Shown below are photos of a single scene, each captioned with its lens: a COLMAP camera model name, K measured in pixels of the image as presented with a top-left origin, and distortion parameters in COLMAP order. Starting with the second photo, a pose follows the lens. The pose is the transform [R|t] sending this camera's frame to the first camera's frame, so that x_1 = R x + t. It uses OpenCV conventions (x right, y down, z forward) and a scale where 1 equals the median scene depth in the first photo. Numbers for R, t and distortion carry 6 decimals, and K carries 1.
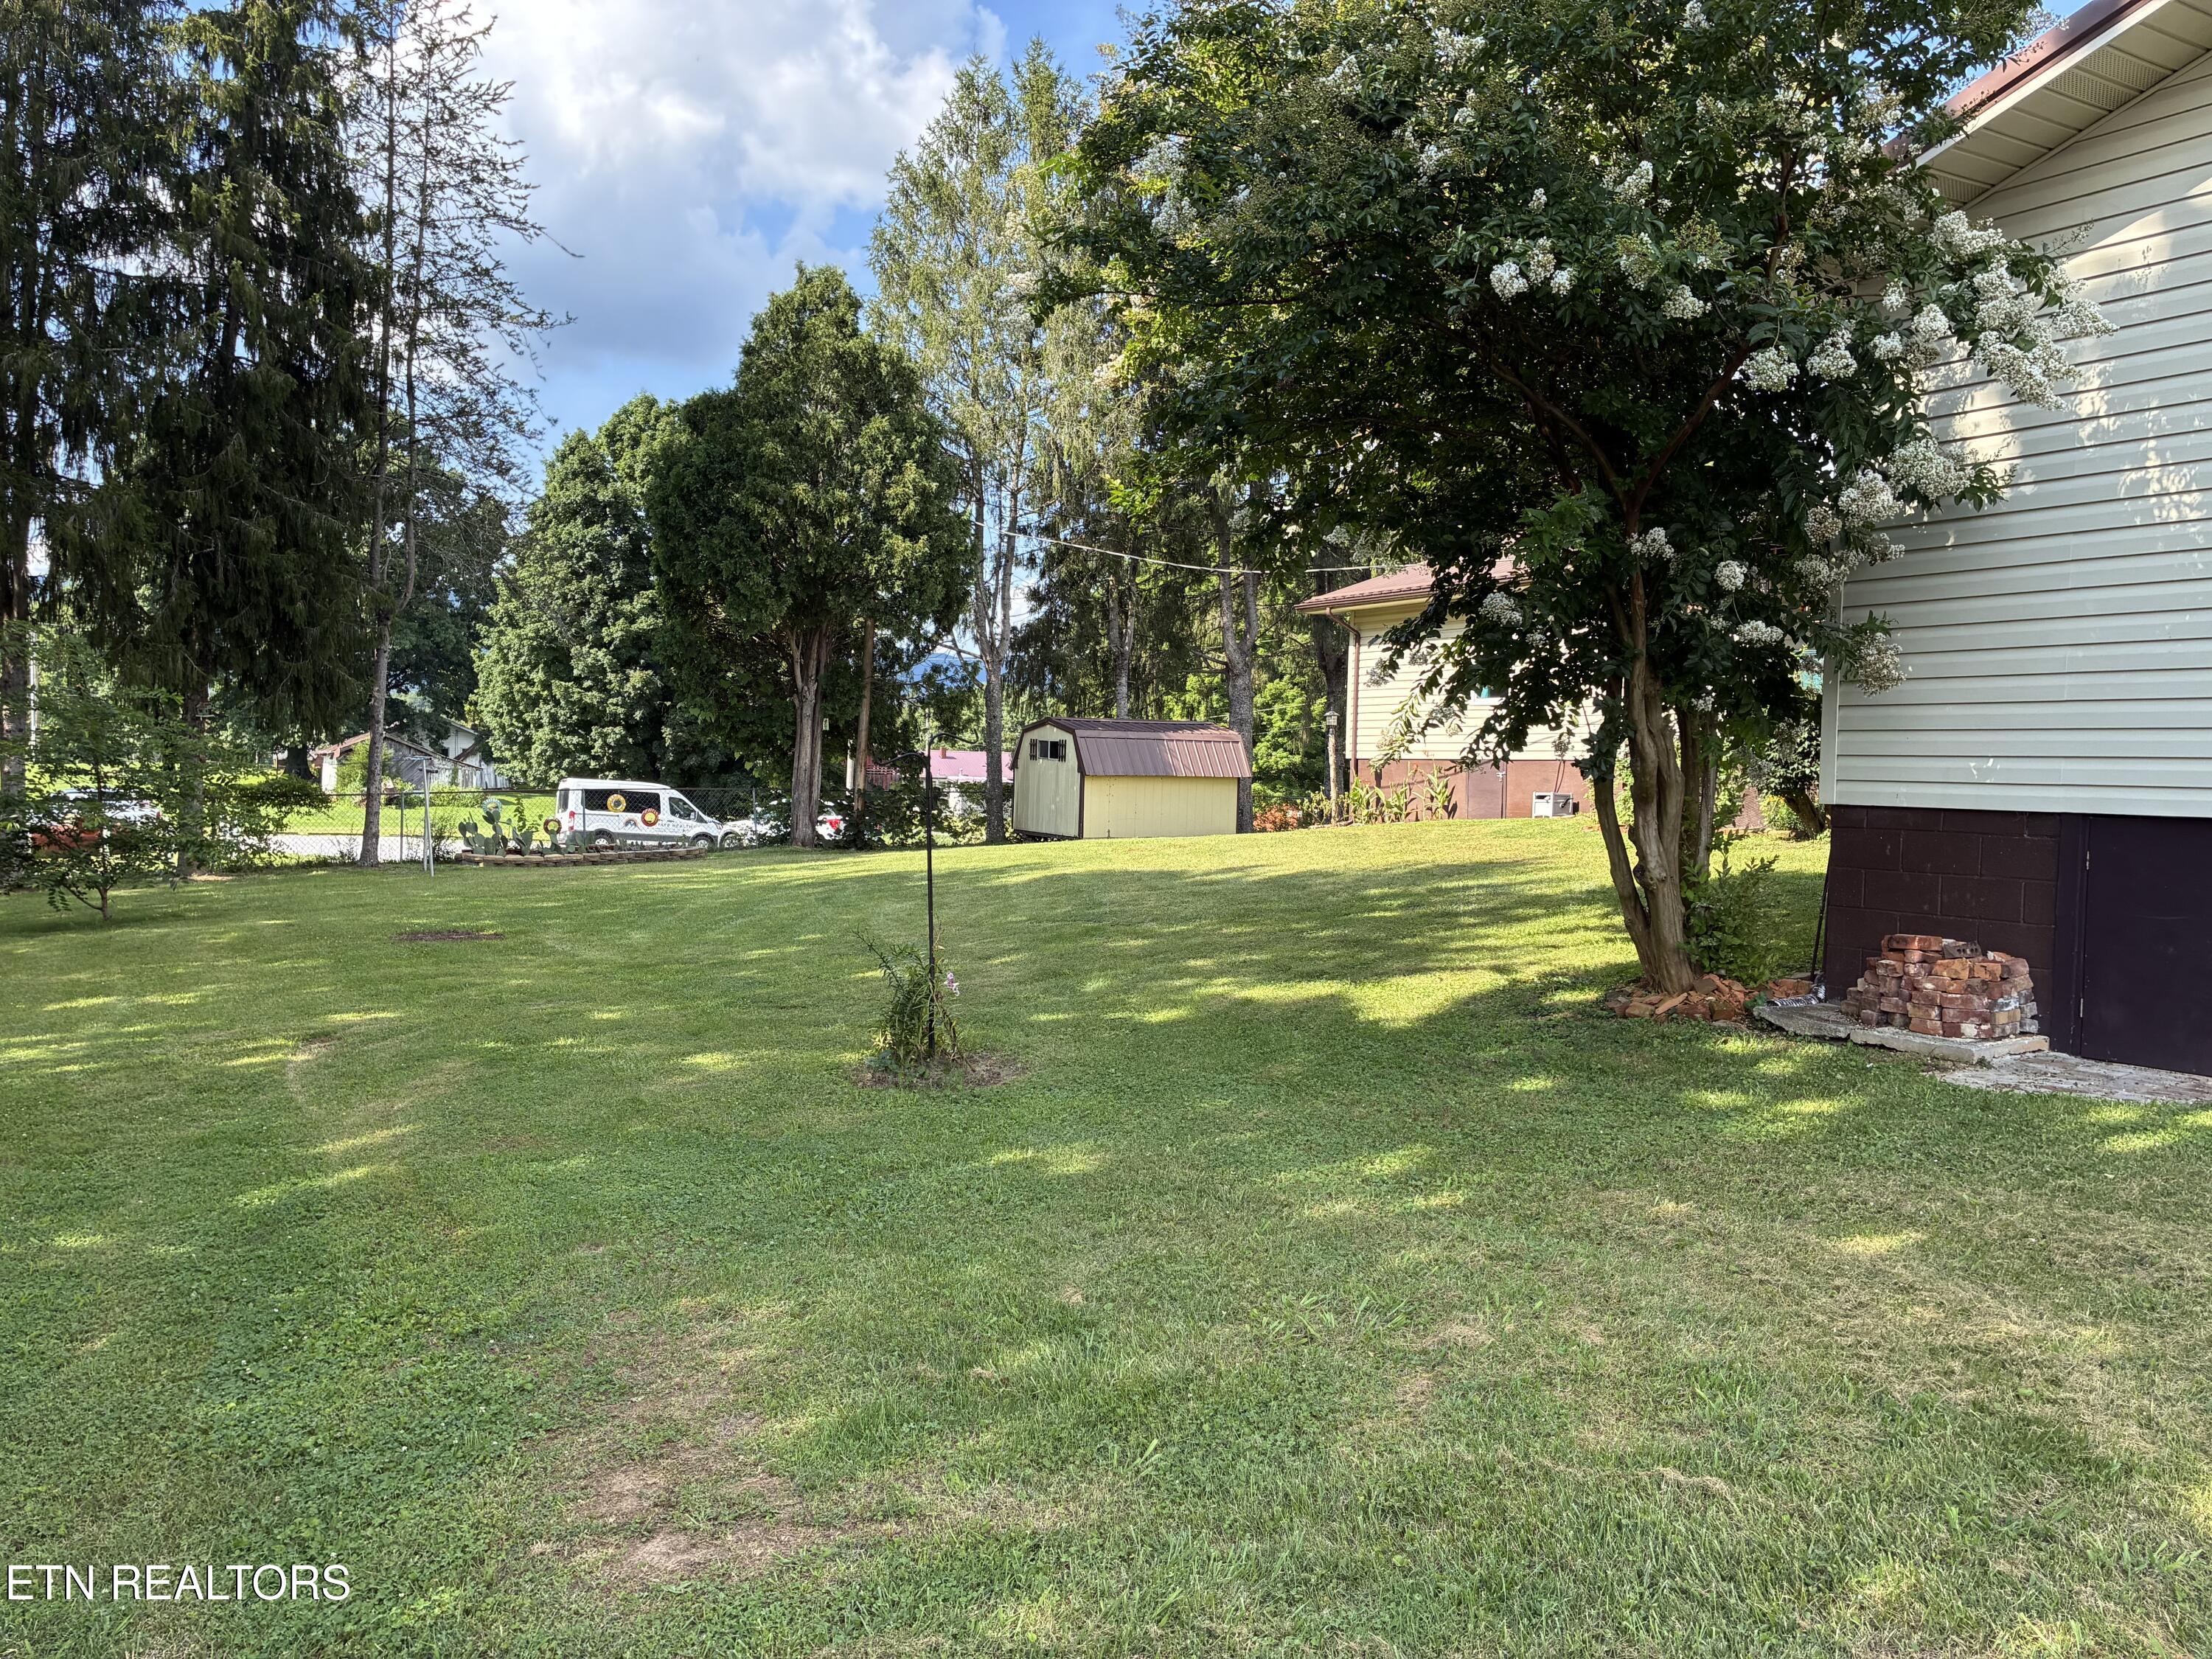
lens RADIAL K [[1696.8, 0, 1093.9], [0, 1696.8, 831.0], [0, 0, 1]] dist [0.042703, -0.022181]
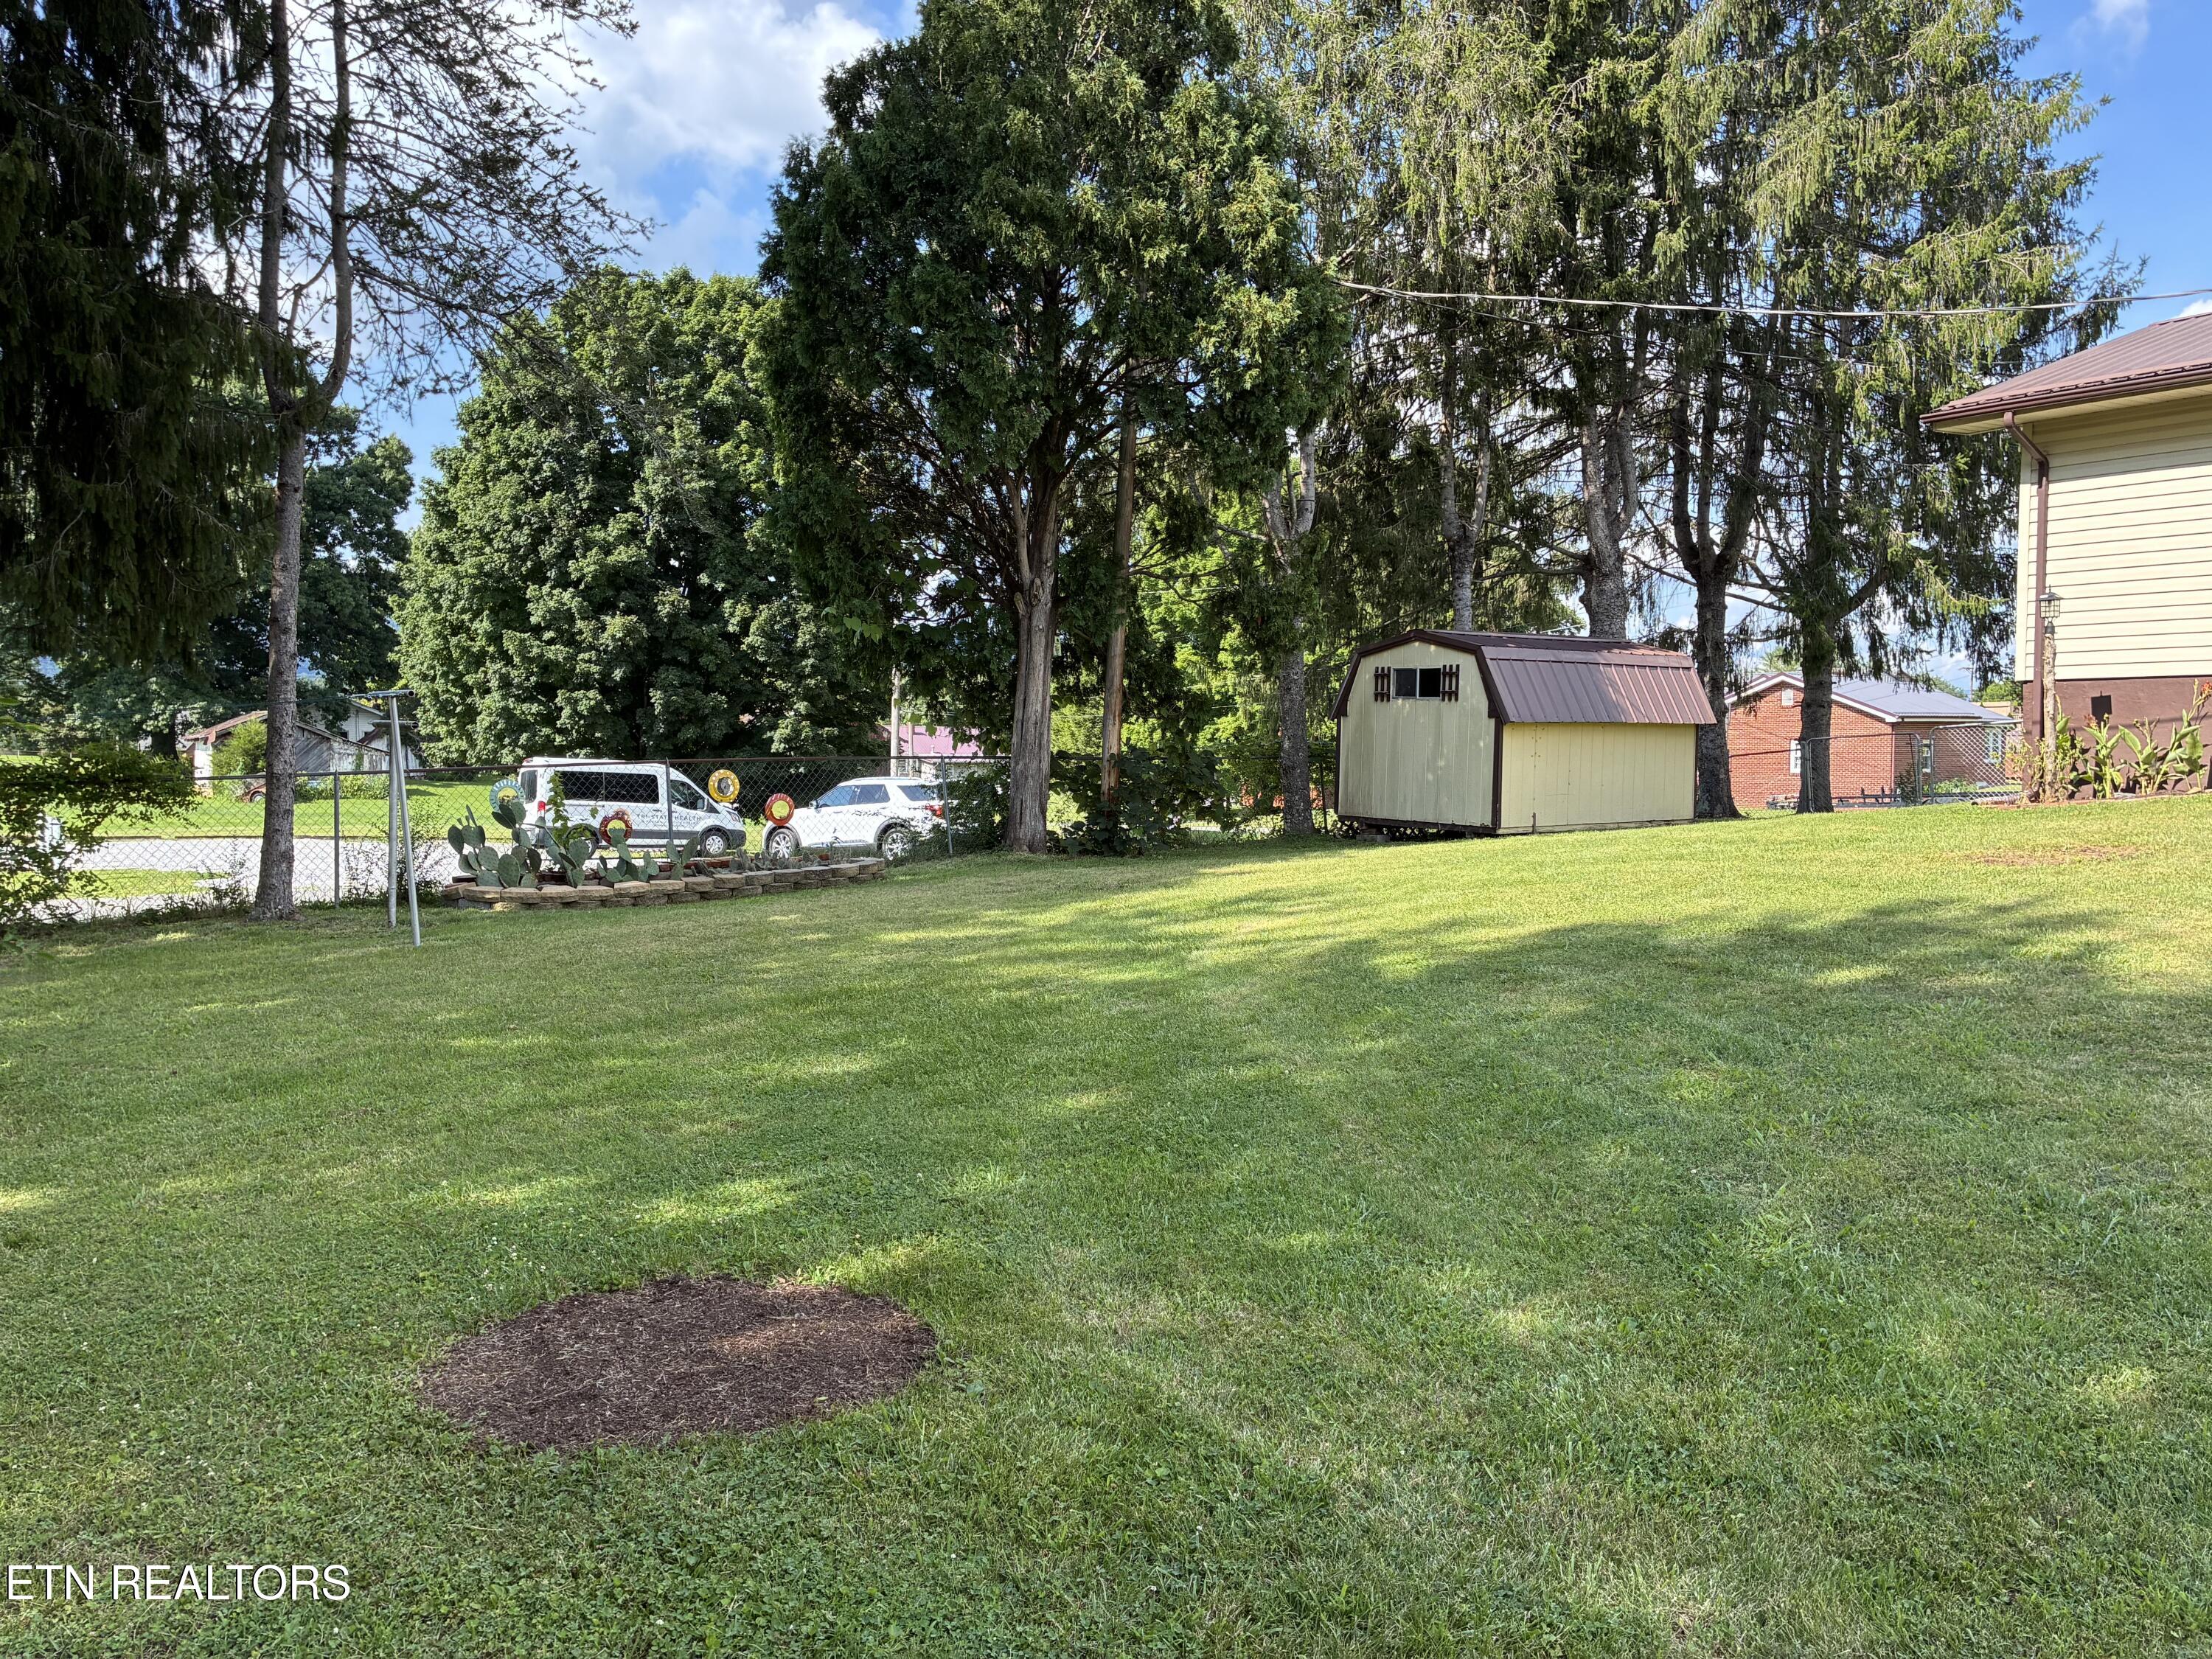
lens RADIAL K [[1696.8, 0, 1128.7], [0, 1696.8, 814.8], [0, 0, 1]] dist [0.042703, -0.022181]
pose [[0.997147, -0.021630, 0.072312, -0.095513], [0.021415, 0.999764, 0.003756, -0.002898], [-0.072376, -0.002197, 0.997375, 0.218354]]
